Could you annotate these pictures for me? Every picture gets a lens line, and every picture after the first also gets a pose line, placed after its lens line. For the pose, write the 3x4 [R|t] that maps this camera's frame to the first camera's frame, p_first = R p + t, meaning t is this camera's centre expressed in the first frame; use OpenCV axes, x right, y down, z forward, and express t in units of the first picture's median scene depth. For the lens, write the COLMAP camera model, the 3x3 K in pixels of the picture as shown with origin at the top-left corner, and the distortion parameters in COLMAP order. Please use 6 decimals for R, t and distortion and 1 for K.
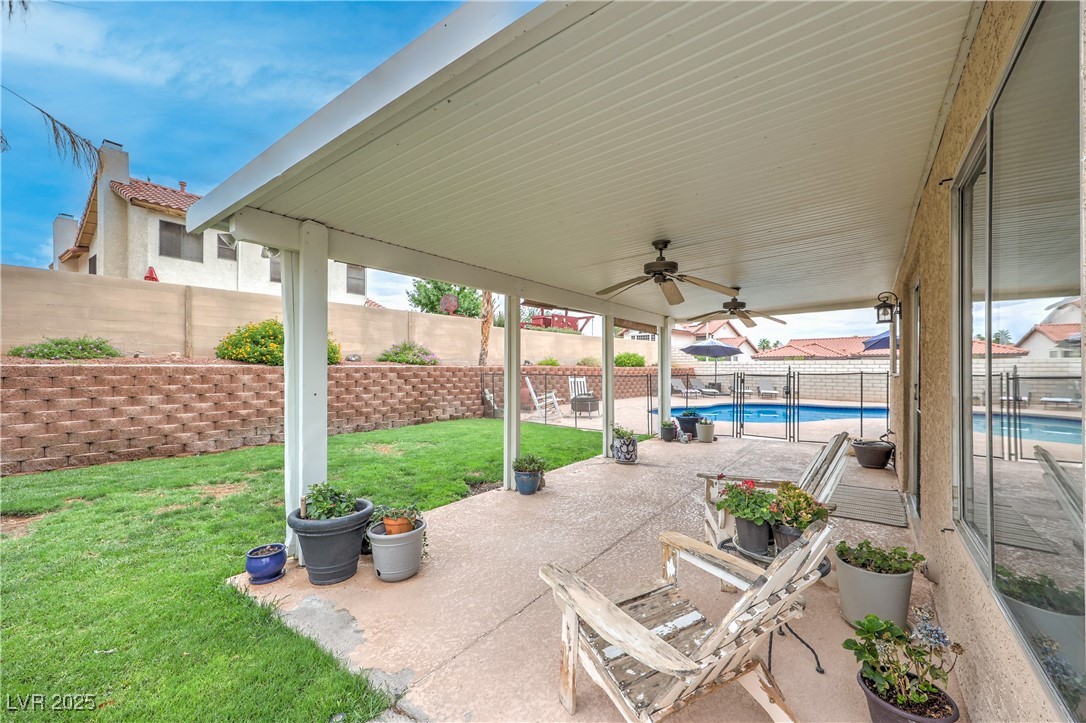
lens RADIAL K [[438.1, 0, 543.0], [0, 438.1, 361.5], [0, 0, 1]] dist [0.000322, 0.000151]
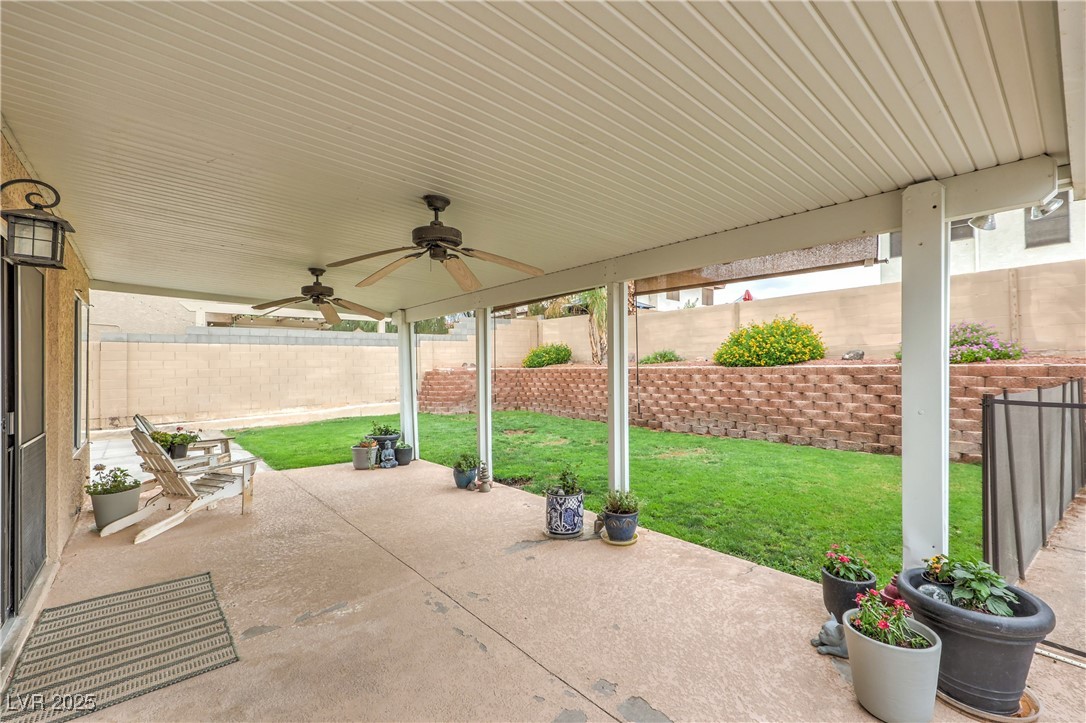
lens RADIAL K [[438.1, 0, 543.0], [0, 438.1, 361.5], [0, 0, 1]] dist [0.000322, 0.000151]
pose [[-0.193983, -0.014614, -0.980896, 0.565252], [0.021466, 0.999586, -0.019138, 0.007560], [0.980770, -0.024768, -0.193589, 0.768029]]
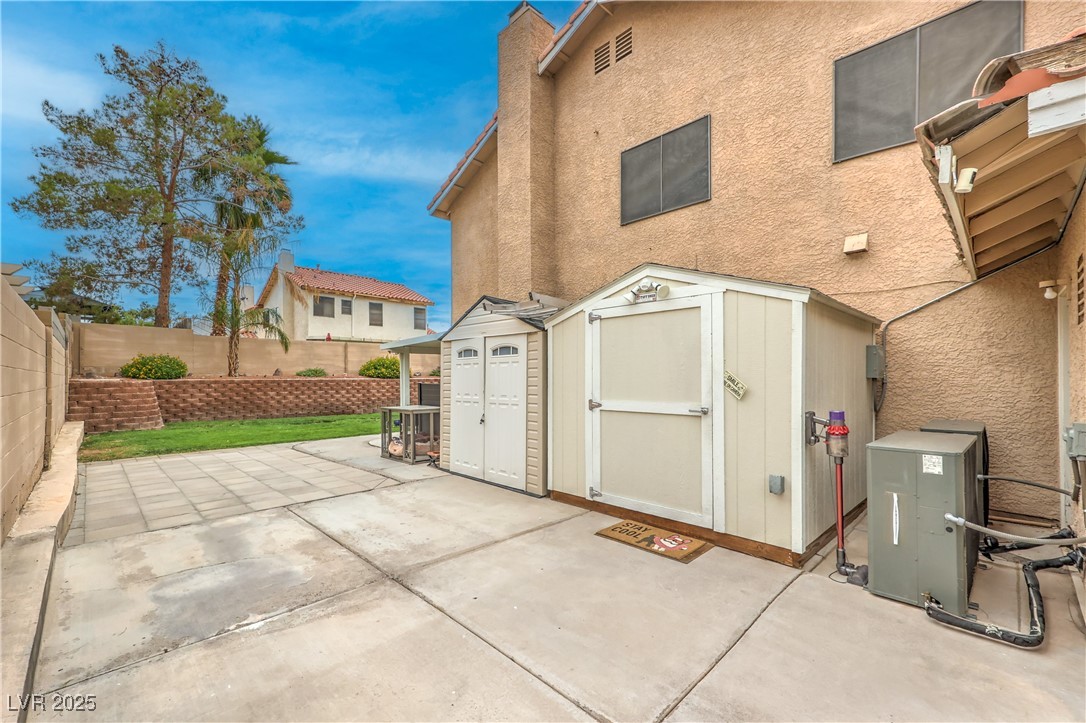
lens RADIAL K [[457.3, 0, 540.6], [0, 457.3, 372.8], [0, 0, 1]] dist [-0.000248, 0.000023]
pose [[0.988522, -0.005613, -0.150971, 0.544678], [0.006622, 0.999959, 0.006183, -0.029977], [0.150931, -0.007111, 0.988519, -1.217654]]
